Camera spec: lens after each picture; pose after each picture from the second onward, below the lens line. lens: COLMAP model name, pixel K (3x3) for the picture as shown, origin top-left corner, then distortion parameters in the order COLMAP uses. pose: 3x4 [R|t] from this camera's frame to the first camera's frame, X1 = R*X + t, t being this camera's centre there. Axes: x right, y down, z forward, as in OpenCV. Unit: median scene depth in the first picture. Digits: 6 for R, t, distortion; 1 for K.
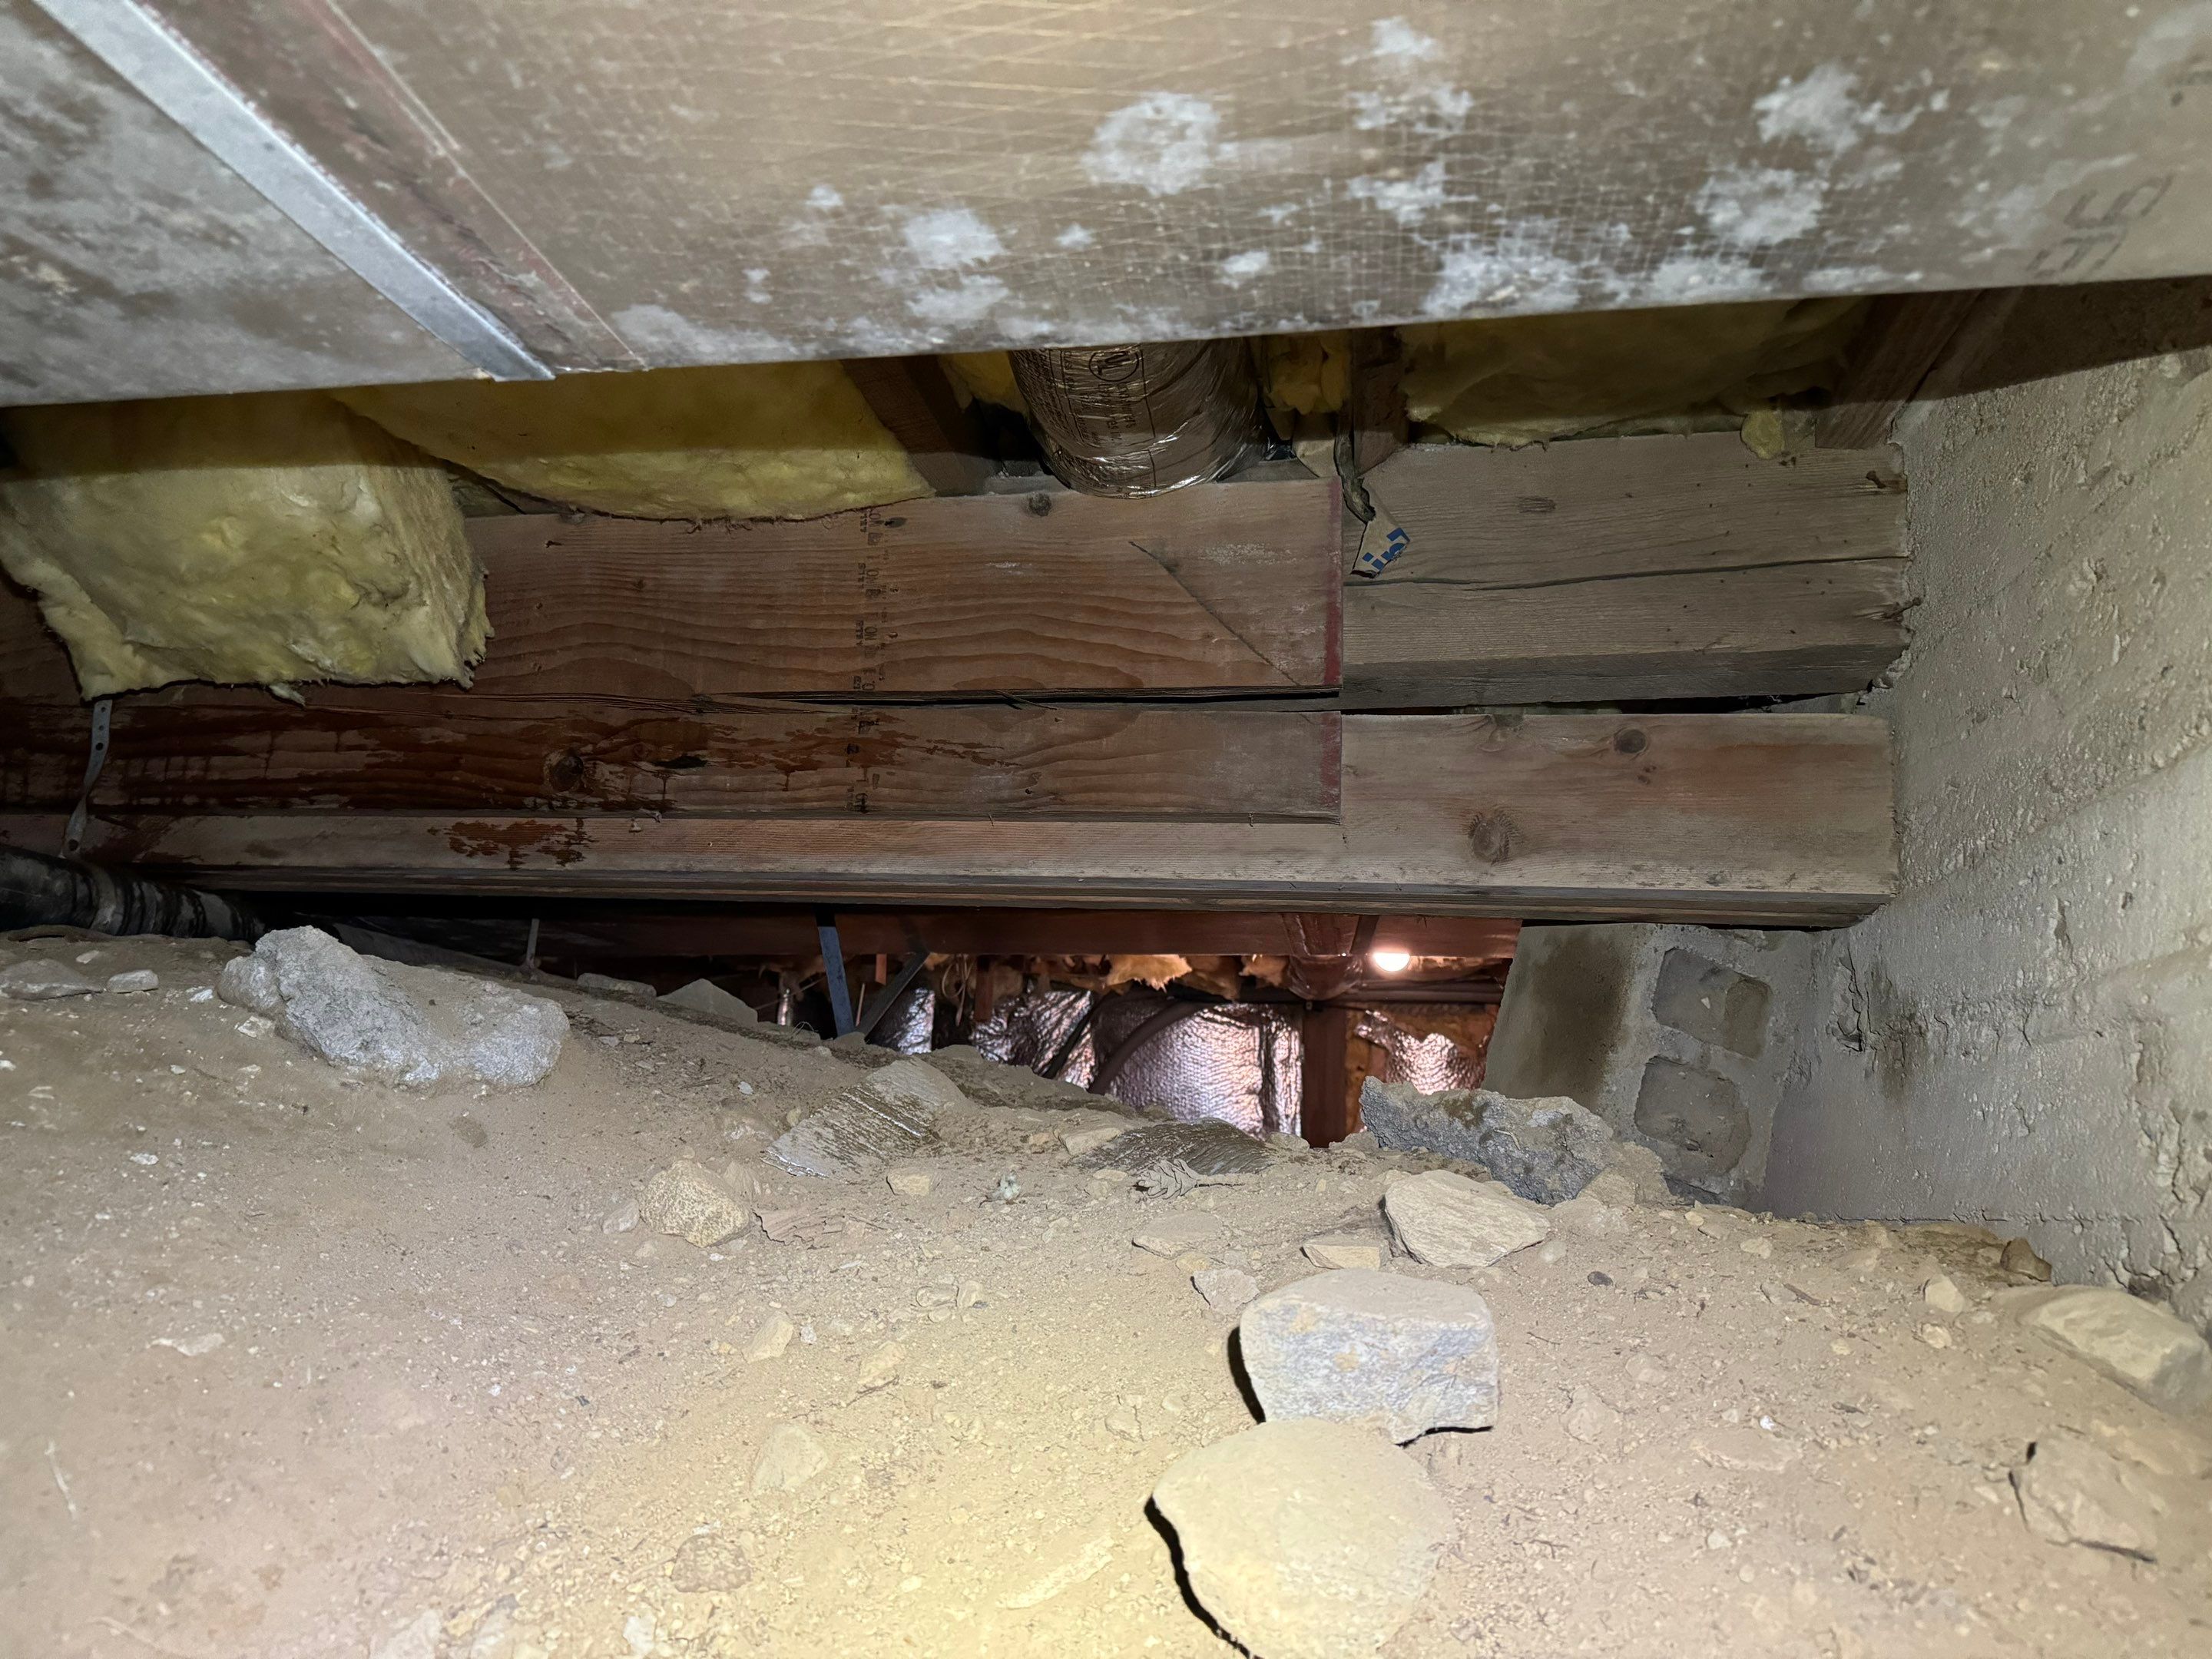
lens RADIAL K [[890.4, 0, 1102.1], [0, 890.4, 823.7], [0, 0, 1]] dist [-0.000252, -0.001744]
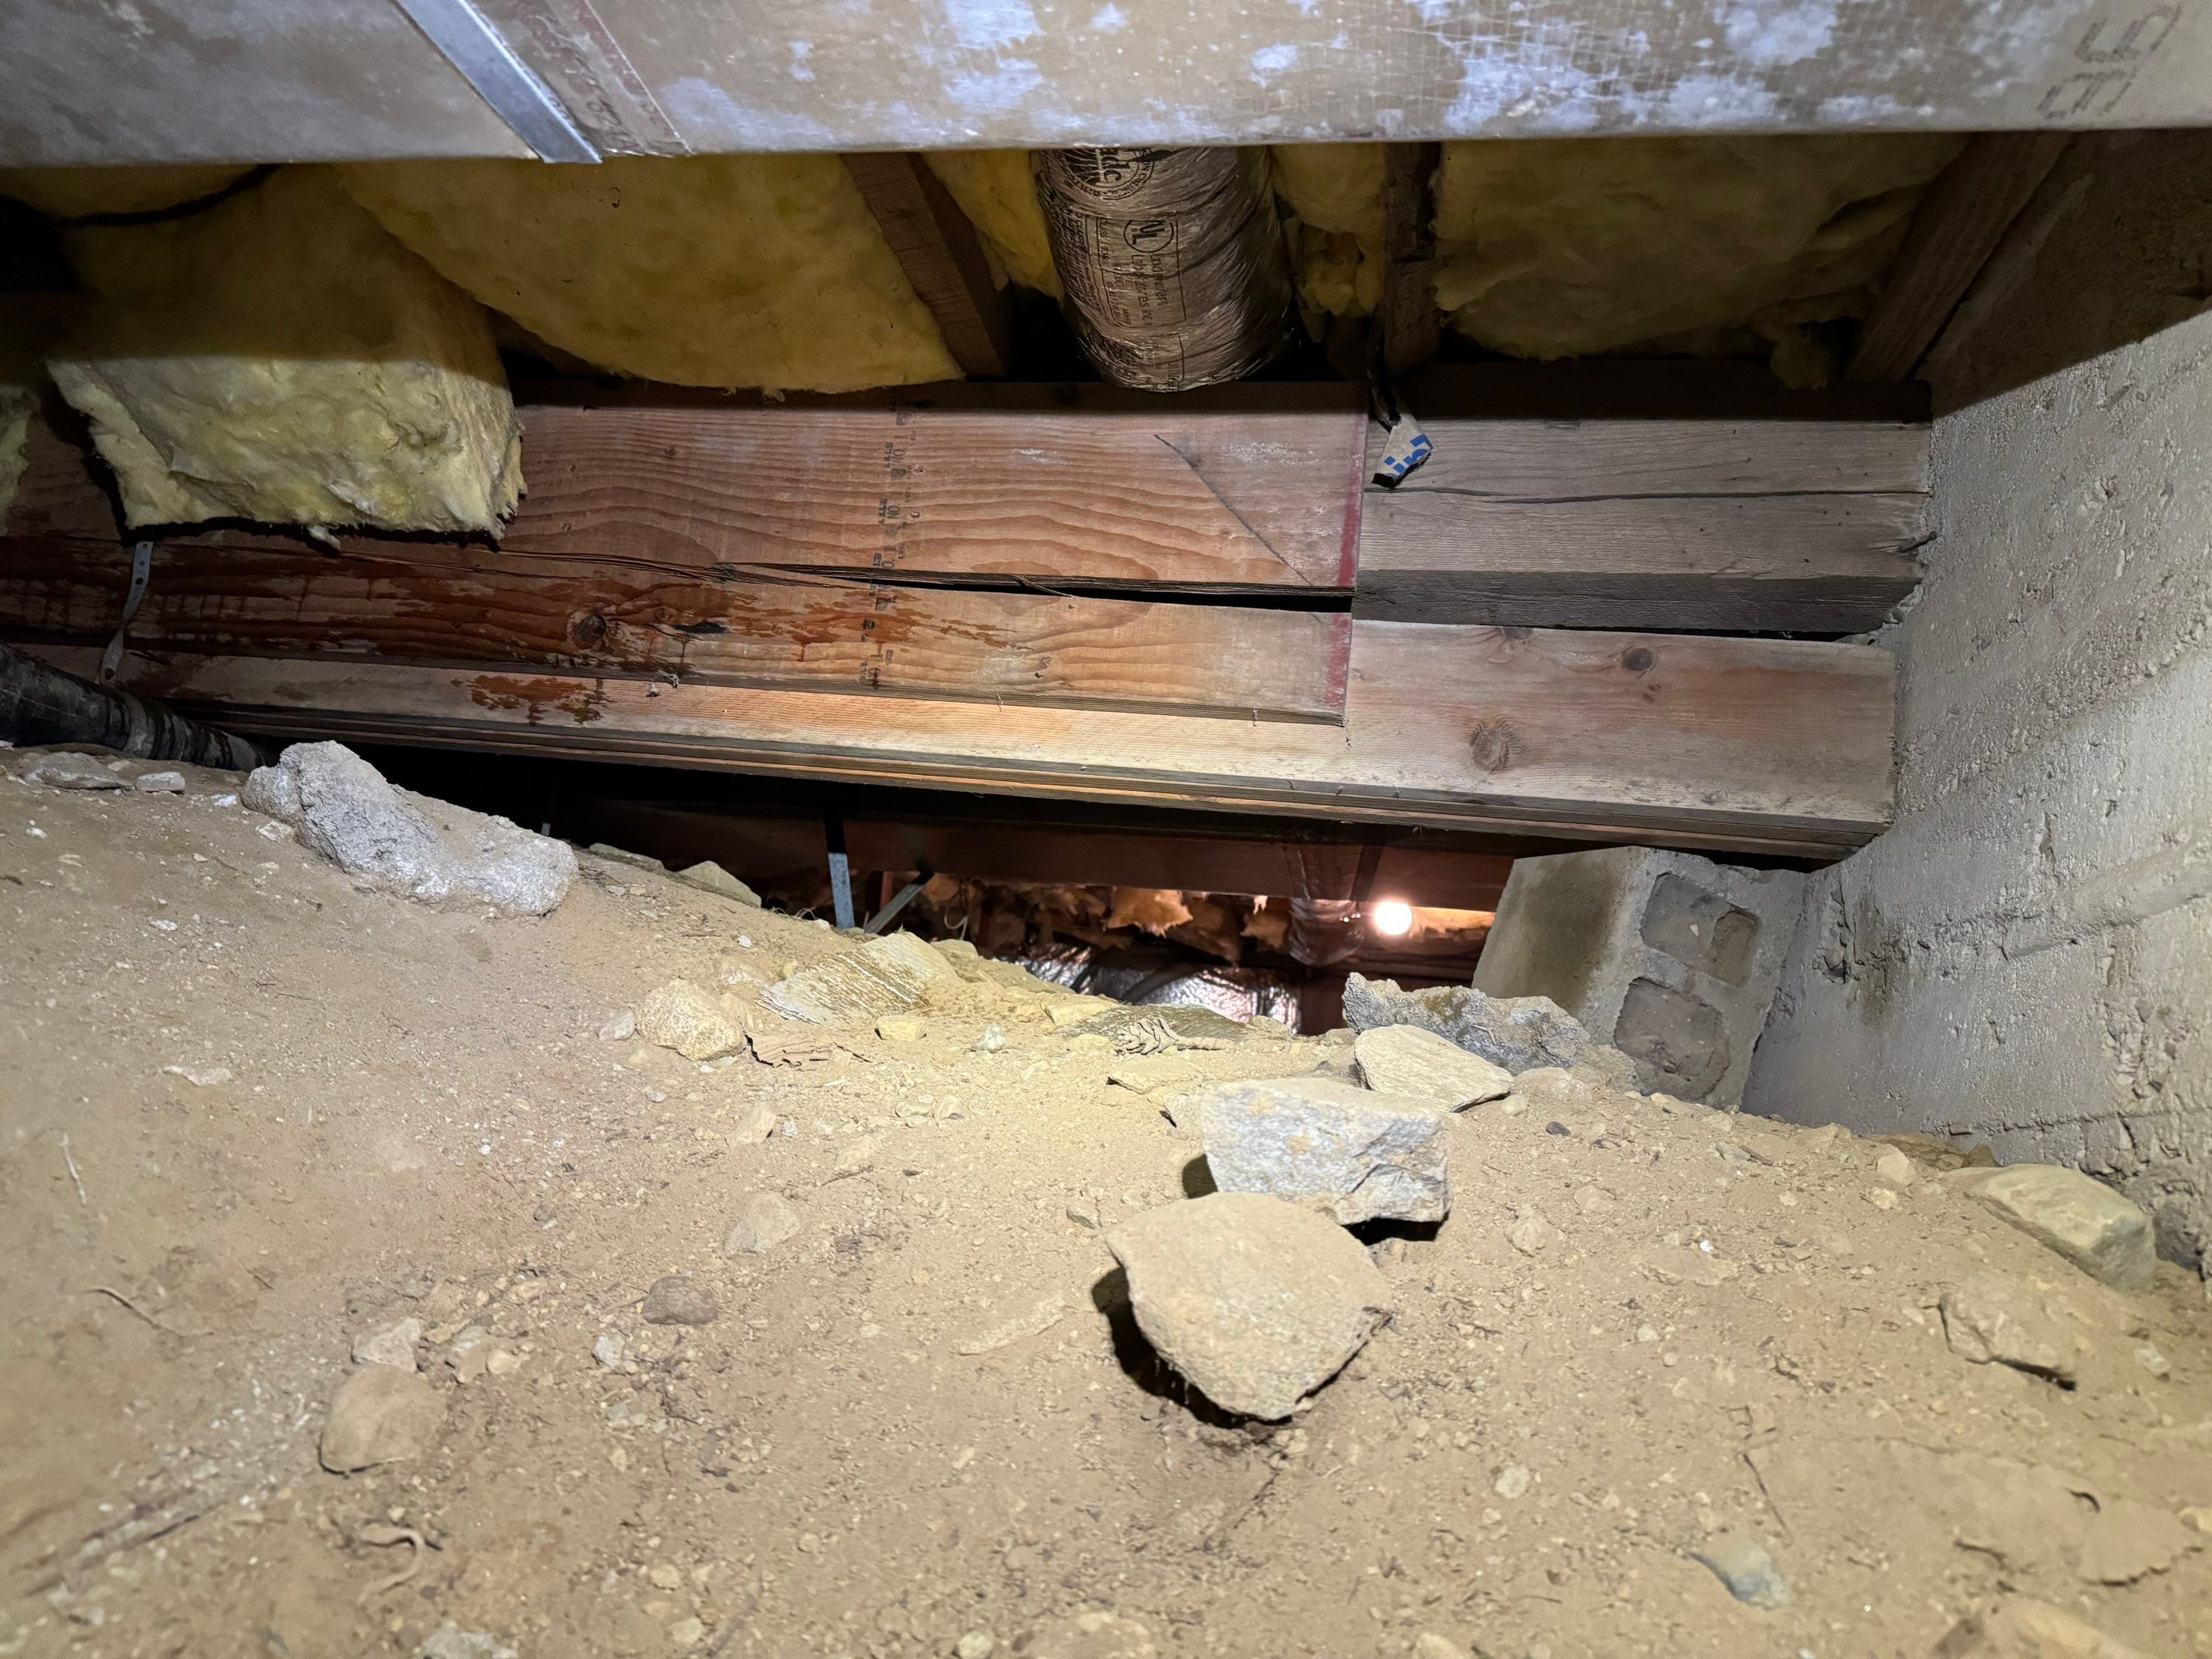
lens RADIAL K [[895.0, 0, 1108.5], [0, 895.0, 833.8], [0, 0, 1]] dist [-0.000826, -0.001494]
pose [[0.997720, 0.066526, -0.011390, 0.026564], [-0.066397, 0.997729, 0.011331, 0.166380], [0.012118, -0.010549, 0.999871, -0.028450]]
